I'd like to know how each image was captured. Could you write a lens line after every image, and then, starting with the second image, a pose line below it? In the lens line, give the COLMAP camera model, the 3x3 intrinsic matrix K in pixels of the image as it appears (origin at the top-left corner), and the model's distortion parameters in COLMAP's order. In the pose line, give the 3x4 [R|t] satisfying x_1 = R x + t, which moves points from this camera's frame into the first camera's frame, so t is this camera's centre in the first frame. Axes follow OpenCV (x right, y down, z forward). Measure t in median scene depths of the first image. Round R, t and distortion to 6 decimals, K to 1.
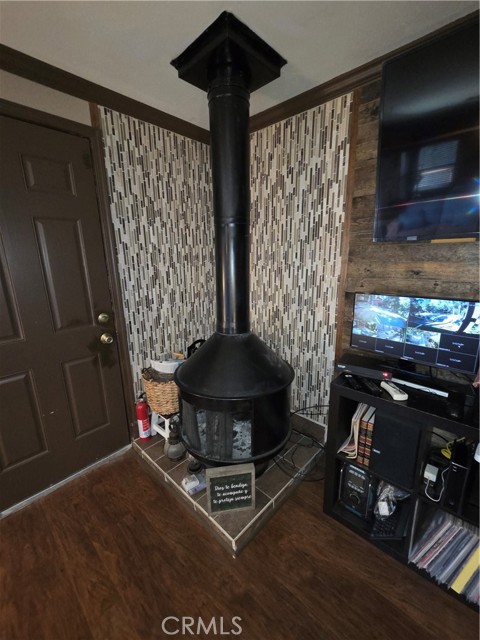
lens RADIAL K [[261.9, 0, 239.9], [0, 261.9, 320.8], [0, 0, 1]] dist [-0.004334, -0.000134]
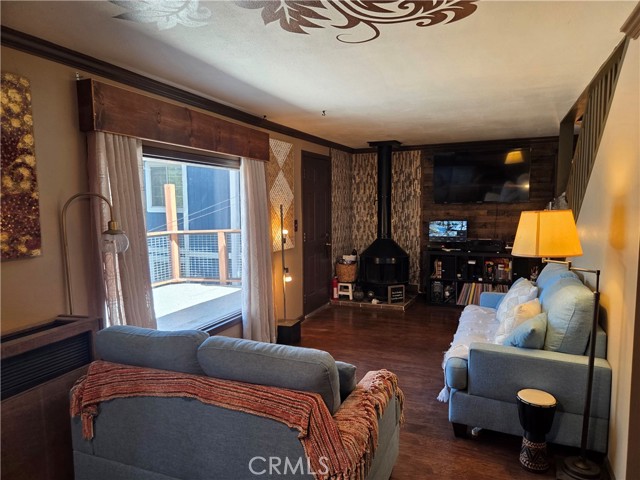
lens RADIAL K [[424.7, 0, 320.1], [0, 424.7, 241.5], [0, 0, 1]] dist [0.032869, -0.036313]
pose [[0.947332, -0.021684, 0.319519, -1.875633], [0.069810, 0.987695, -0.139946, 0.588541], [-0.312553, 0.154880, 0.937189, -2.526652]]
